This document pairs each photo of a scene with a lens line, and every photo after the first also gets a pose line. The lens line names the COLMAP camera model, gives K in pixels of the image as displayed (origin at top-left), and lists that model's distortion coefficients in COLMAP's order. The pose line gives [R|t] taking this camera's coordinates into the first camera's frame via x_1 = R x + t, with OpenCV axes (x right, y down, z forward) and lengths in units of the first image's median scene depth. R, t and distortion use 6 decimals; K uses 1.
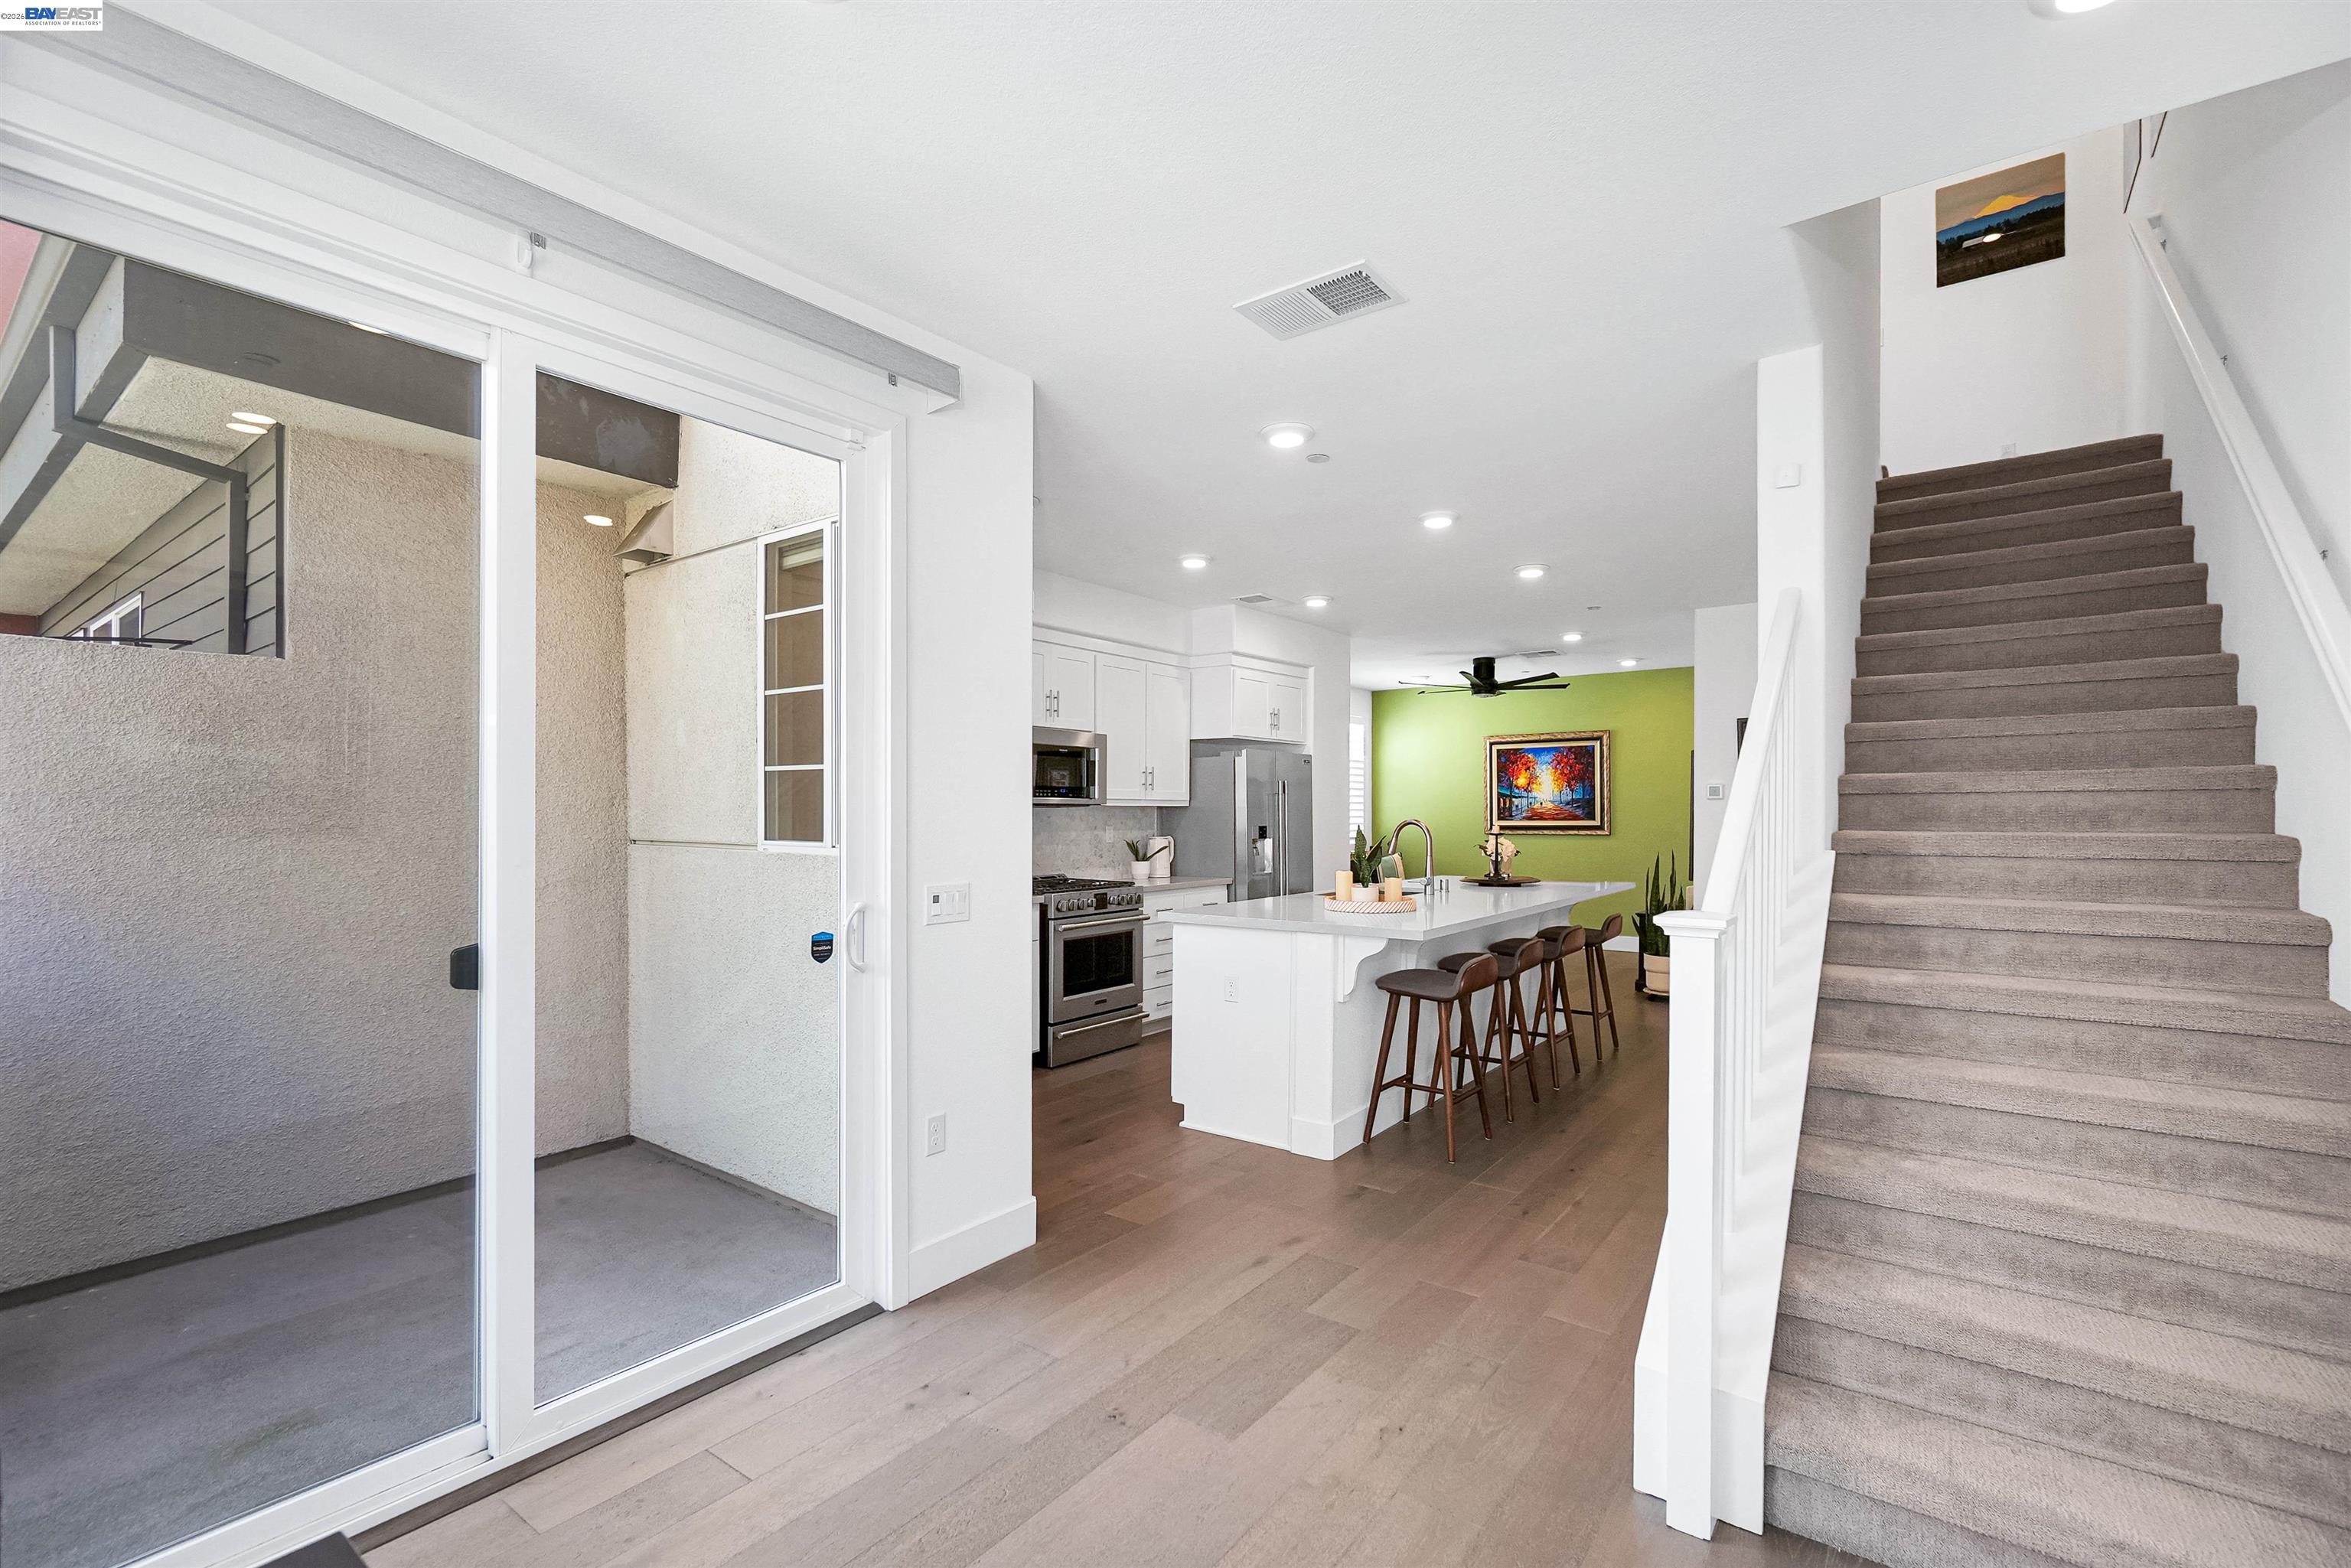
lens RADIAL K [[1020.4, 0, 1171.9], [0, 1020.4, 805.4], [0, 0, 1]] dist [-0.004340, -0.000184]
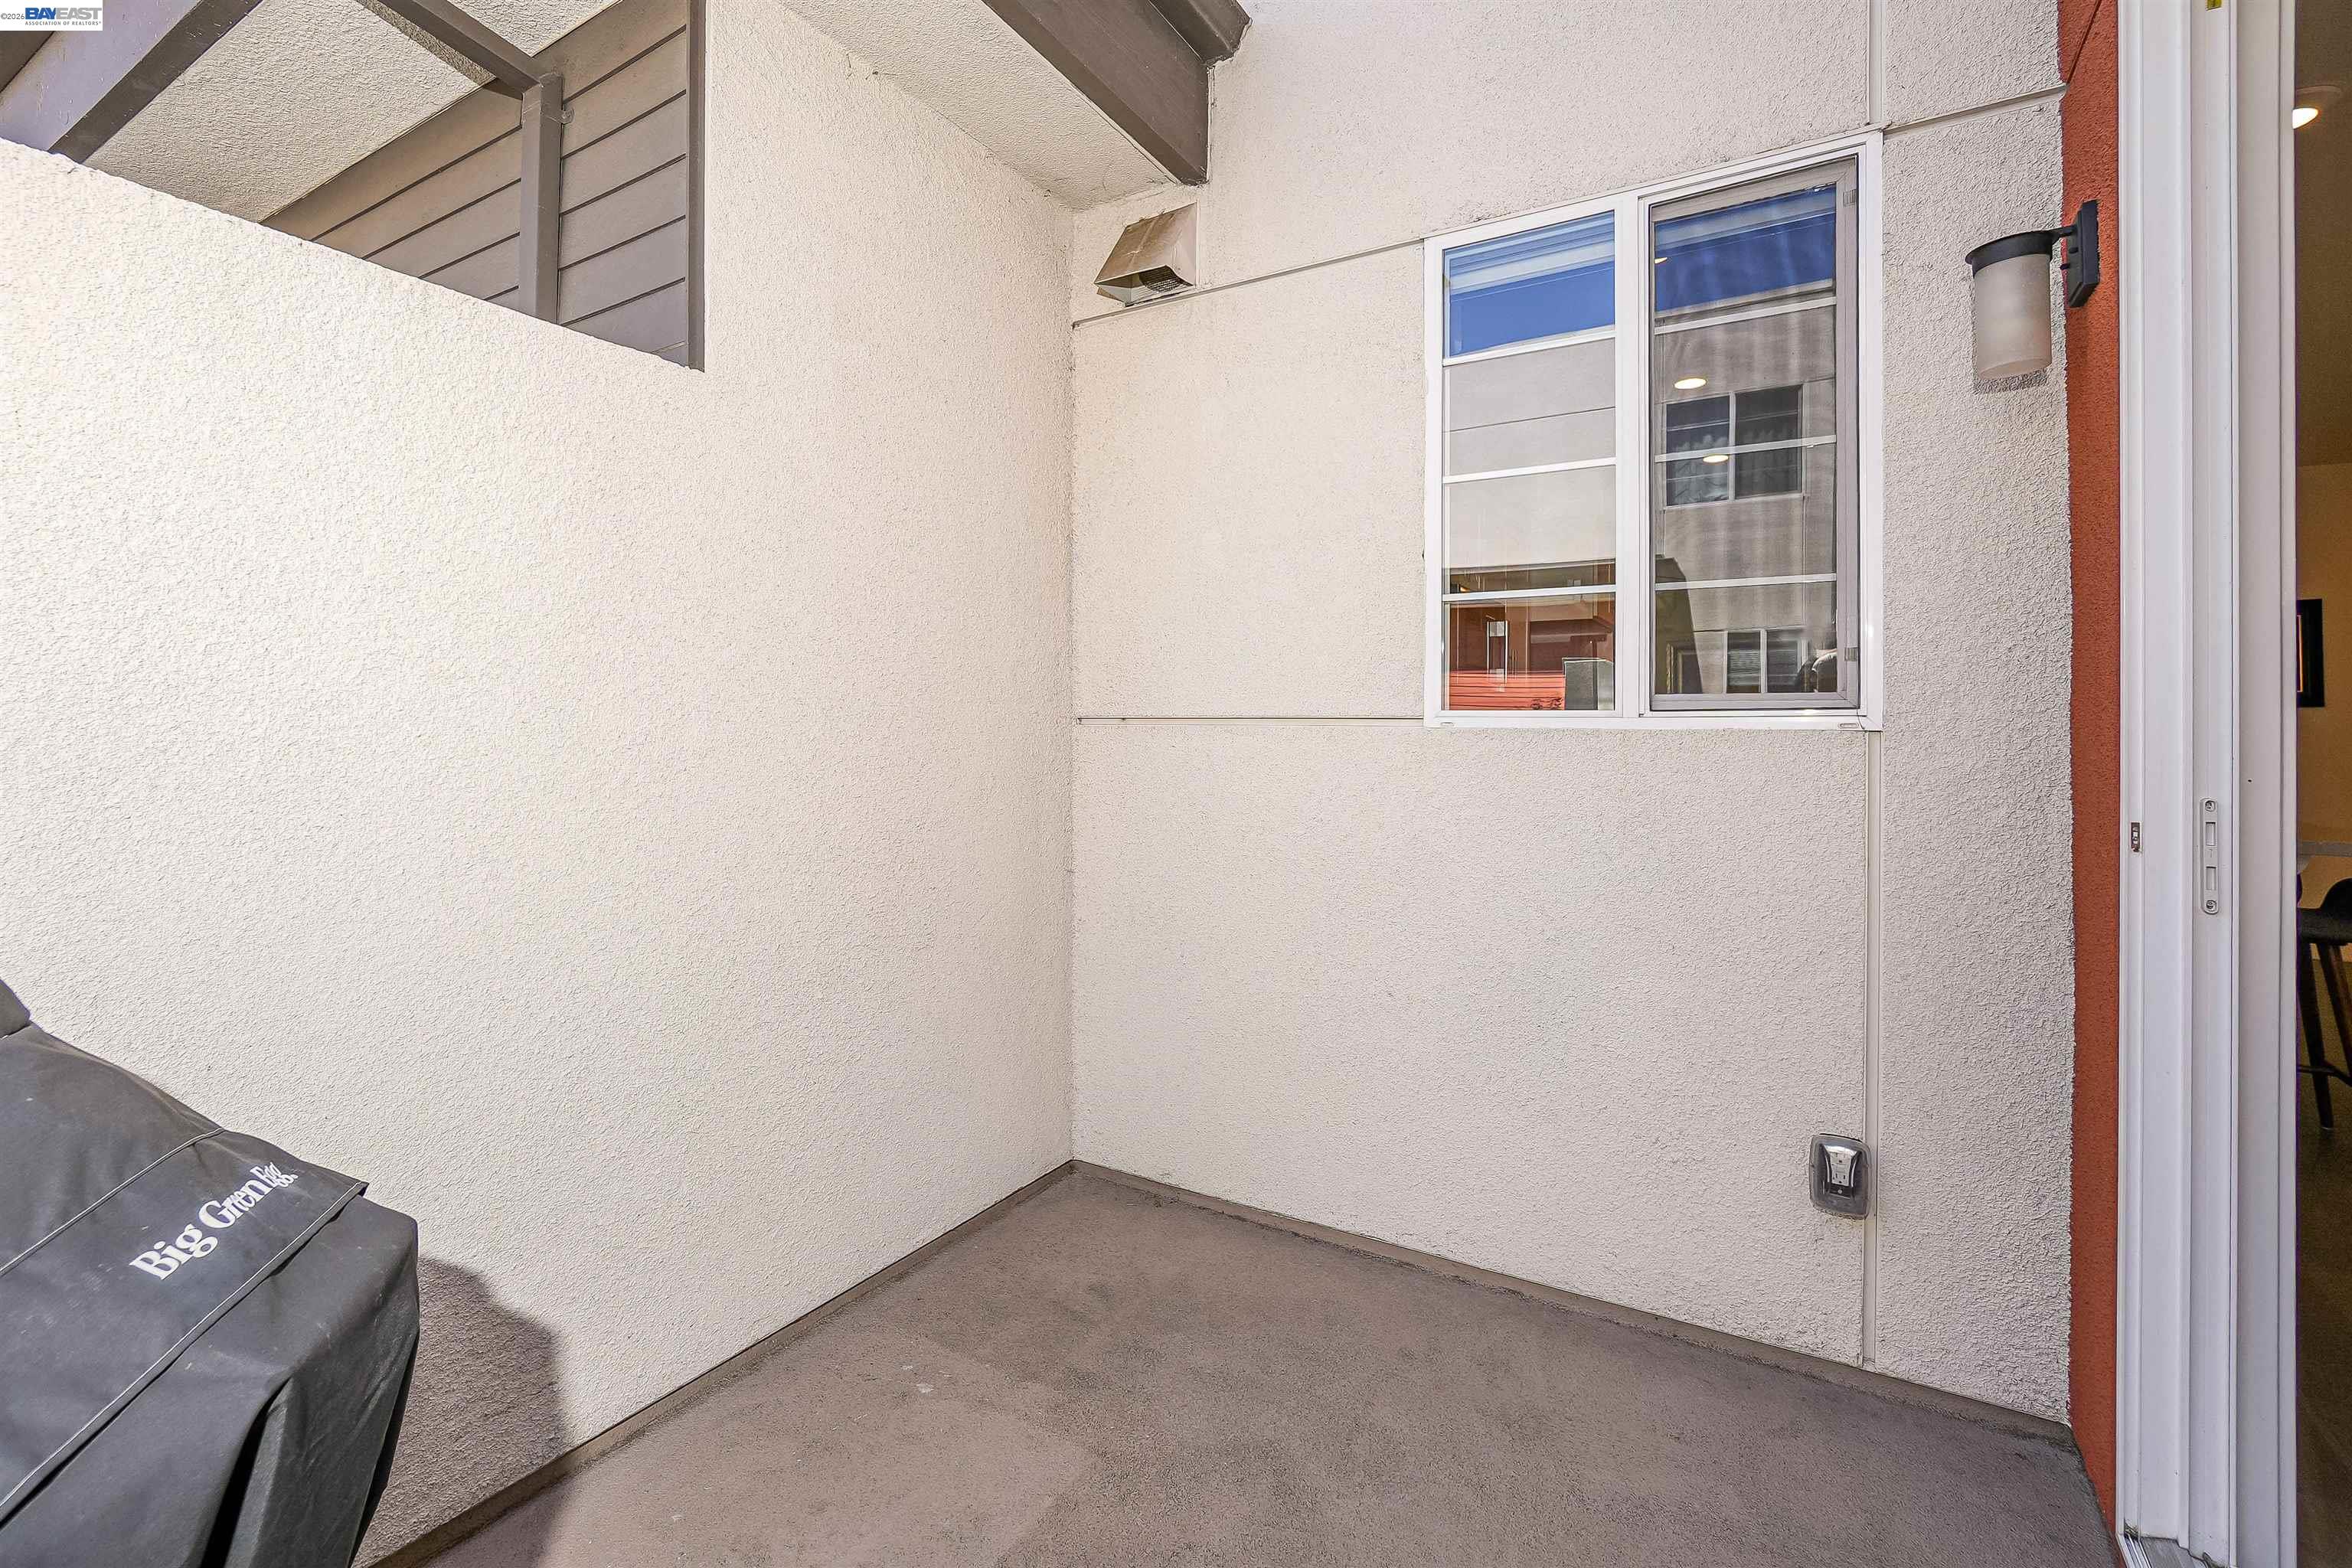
lens RADIAL K [[1020.9, 0, 1225.5], [0, 1020.9, 724.0], [0, 0, 1]] dist [-0.004340, -0.000184]
pose [[0.992782, 0.009283, 0.119575, -0.187650], [-0.008643, 0.999945, -0.005868, 0.014758], [-0.119623, 0.004792, 0.992808, 0.117192]]
